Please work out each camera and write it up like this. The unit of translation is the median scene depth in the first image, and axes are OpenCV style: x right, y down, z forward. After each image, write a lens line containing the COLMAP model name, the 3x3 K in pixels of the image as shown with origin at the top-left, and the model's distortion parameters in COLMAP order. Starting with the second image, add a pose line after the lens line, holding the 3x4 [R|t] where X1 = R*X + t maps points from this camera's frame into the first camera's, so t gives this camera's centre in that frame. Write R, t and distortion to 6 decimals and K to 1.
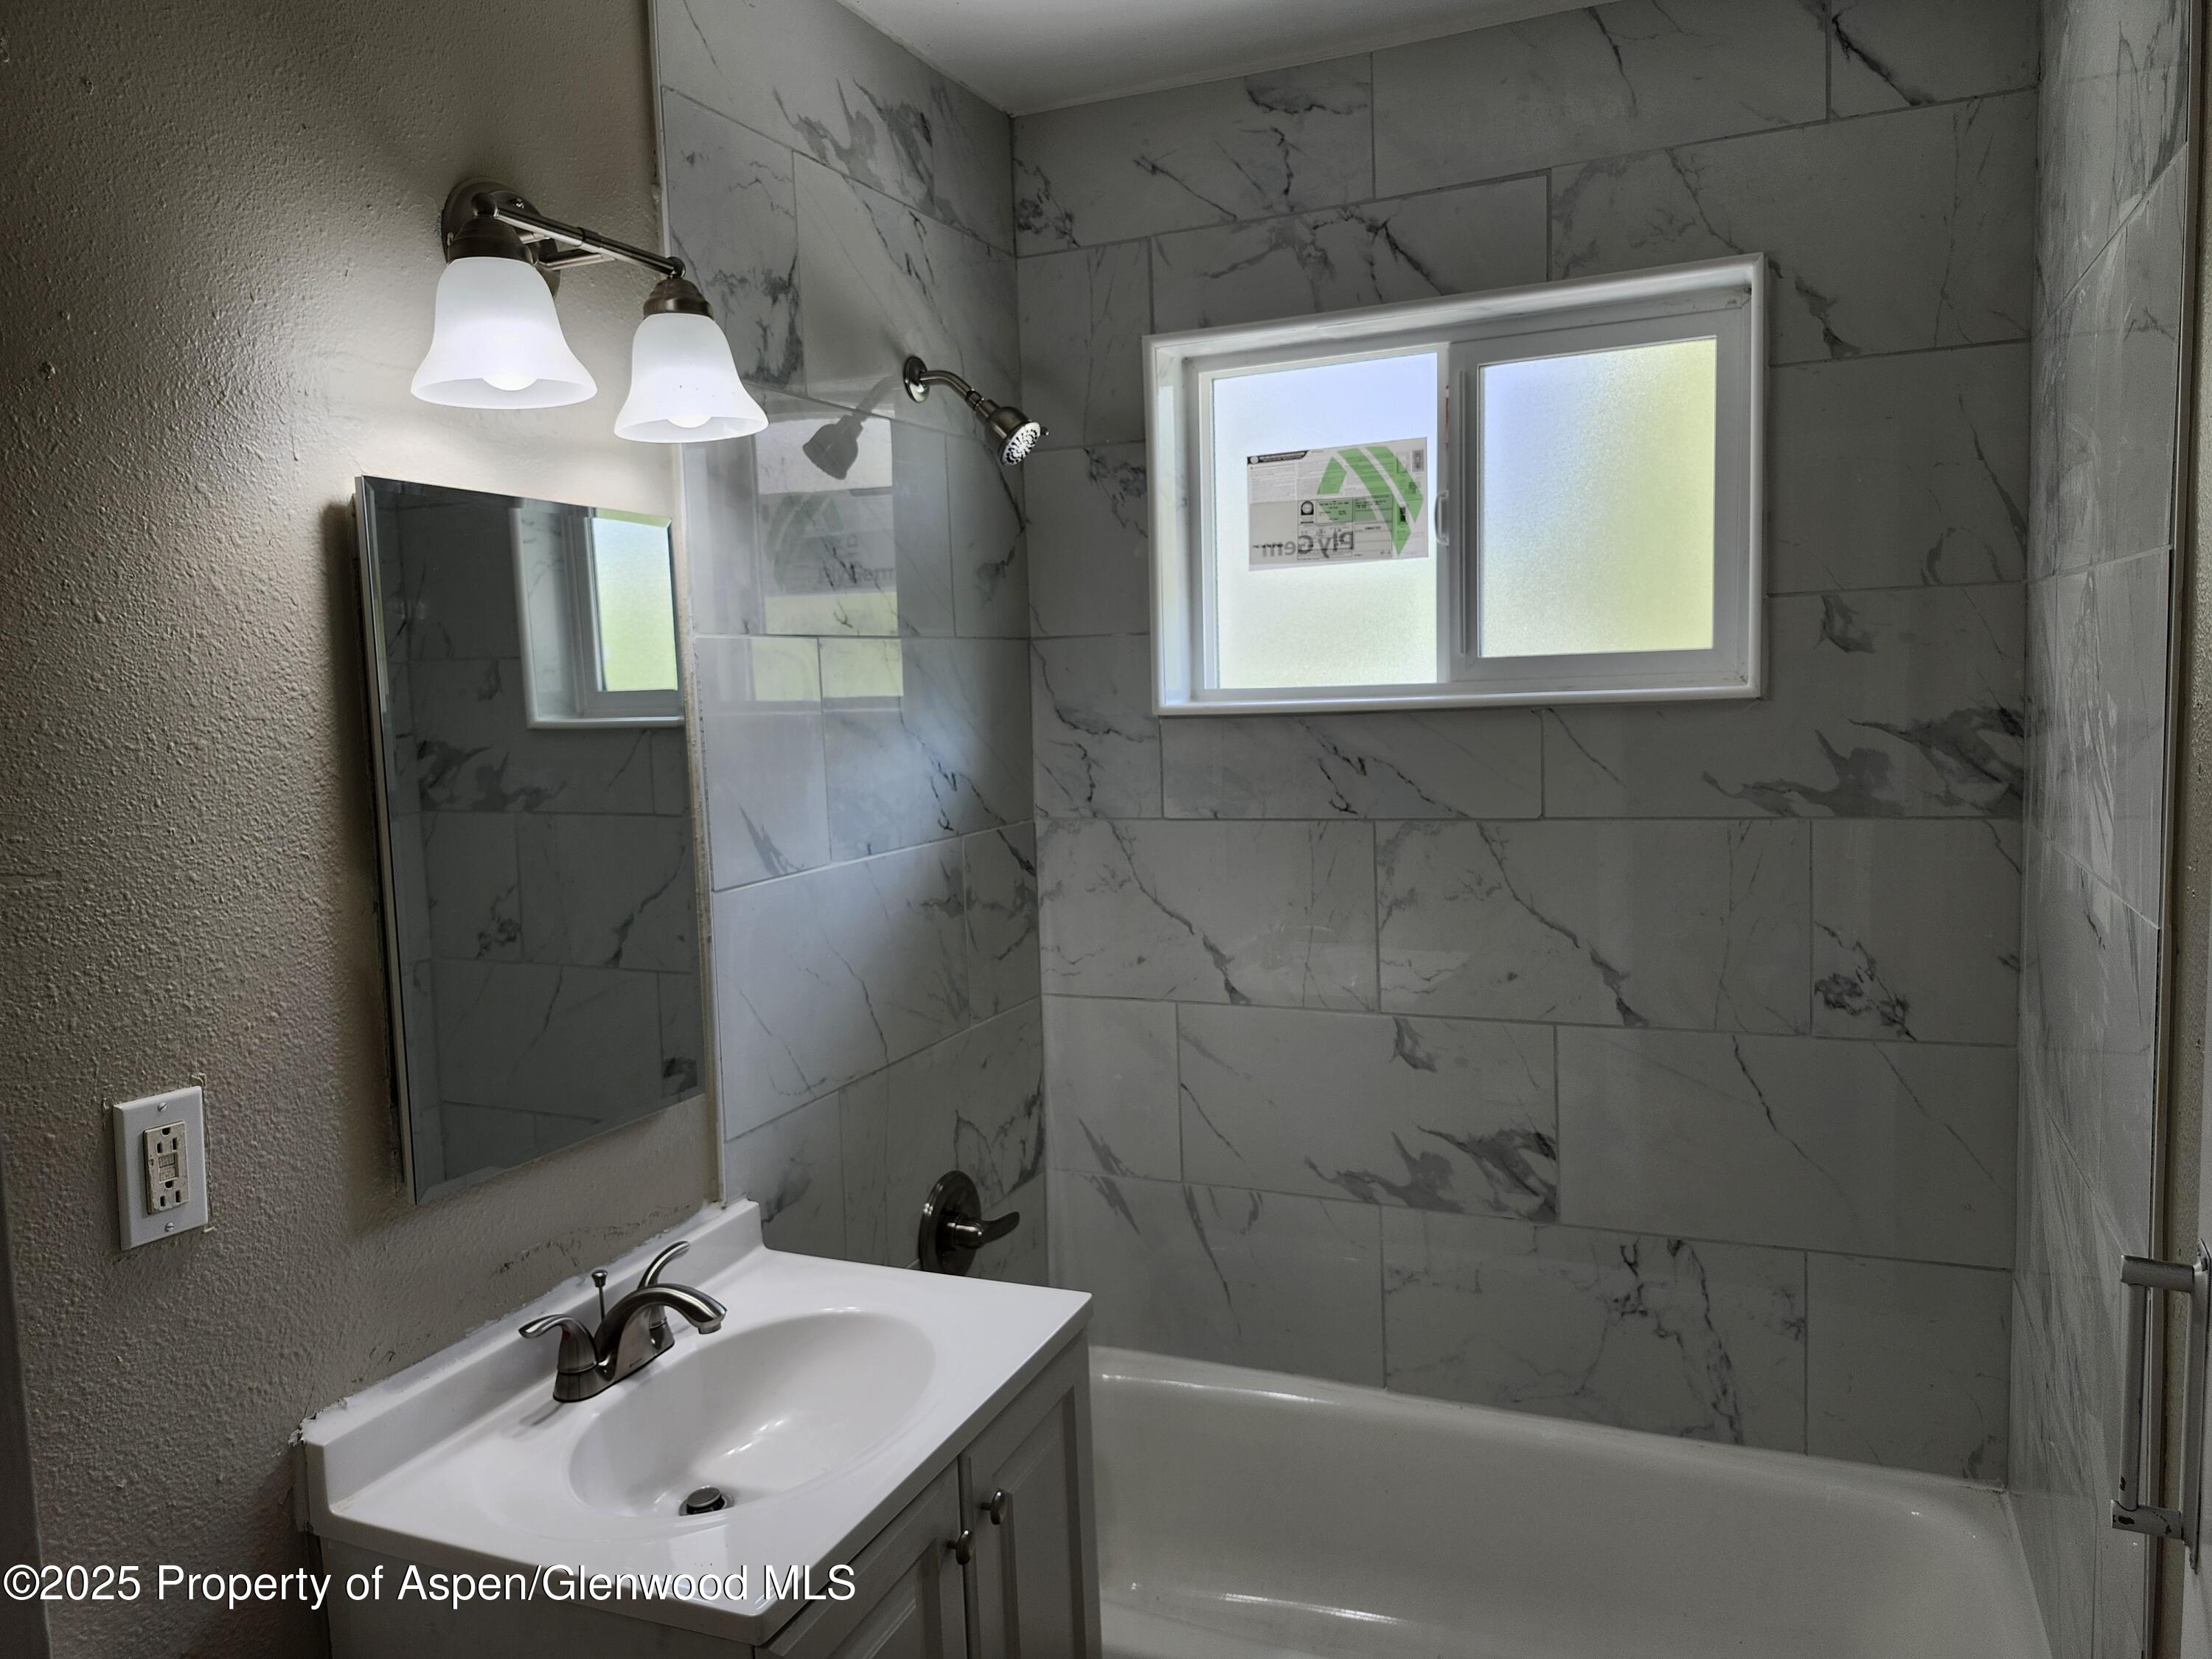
lens RADIAL K [[1511.8, 0, 1101.7], [0, 1511.8, 803.1], [0, 0, 1]] dist [0.130455, -0.193540]
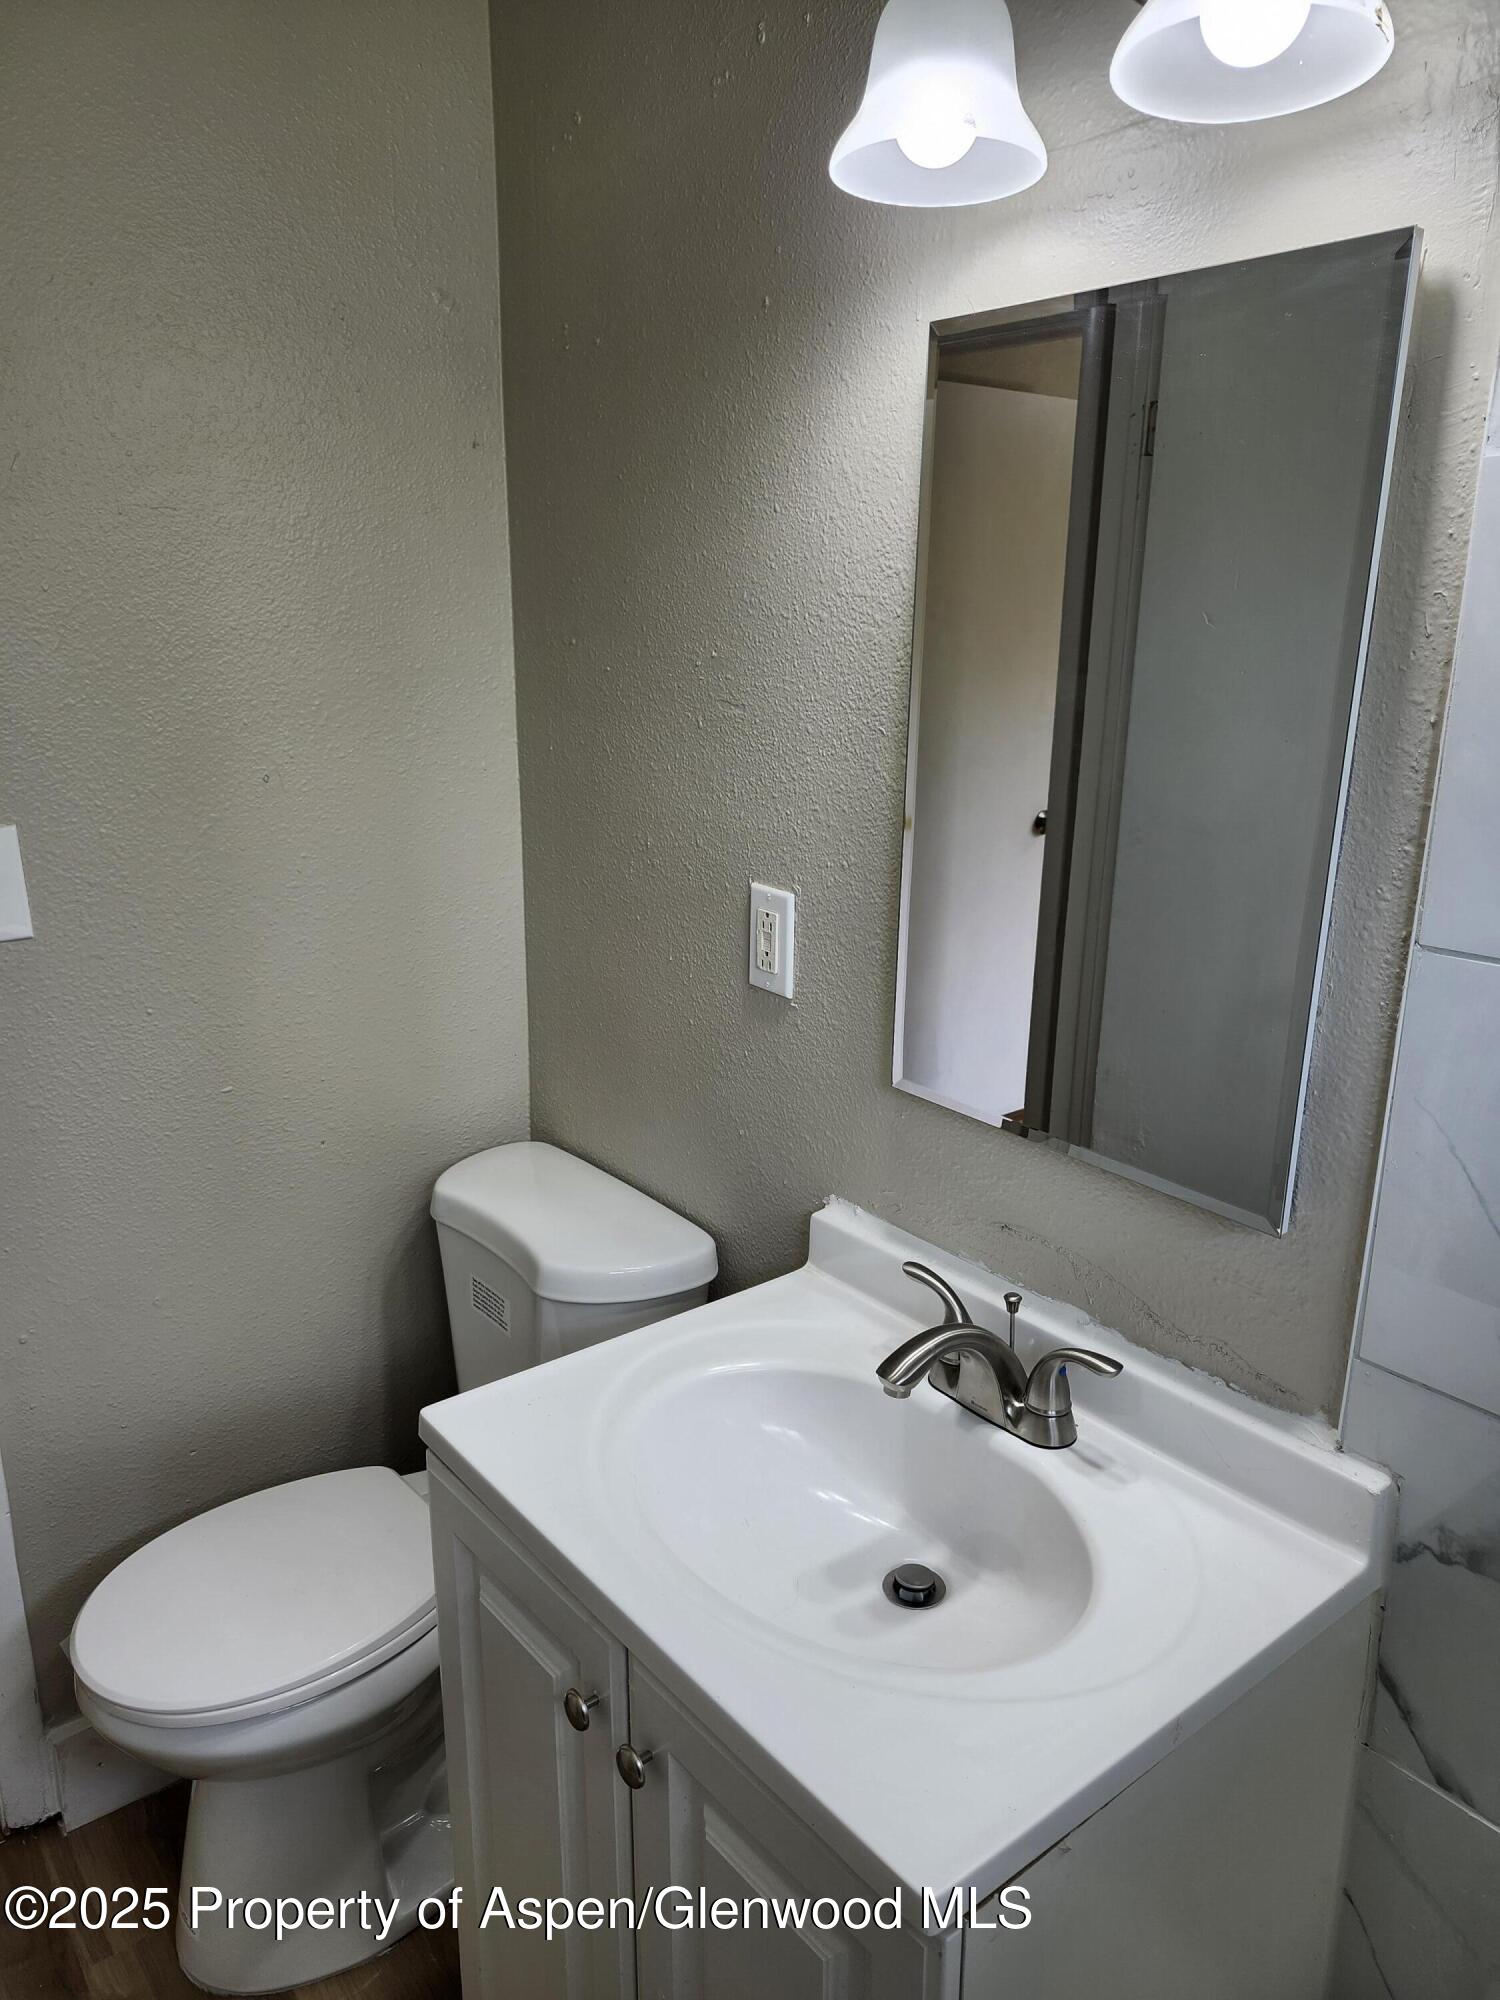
lens RADIAL K [[1366.9, 0, 750.0], [0, 1366.9, 1000.0], [0, 0, 1]] dist [0.130455, -0.193540]
pose [[-0.451485, 0.268340, -0.850973, 0.407535], [-0.065140, 0.941250, 0.331368, -0.104577], [0.889898, 0.205040, -0.407481, 1.391061]]
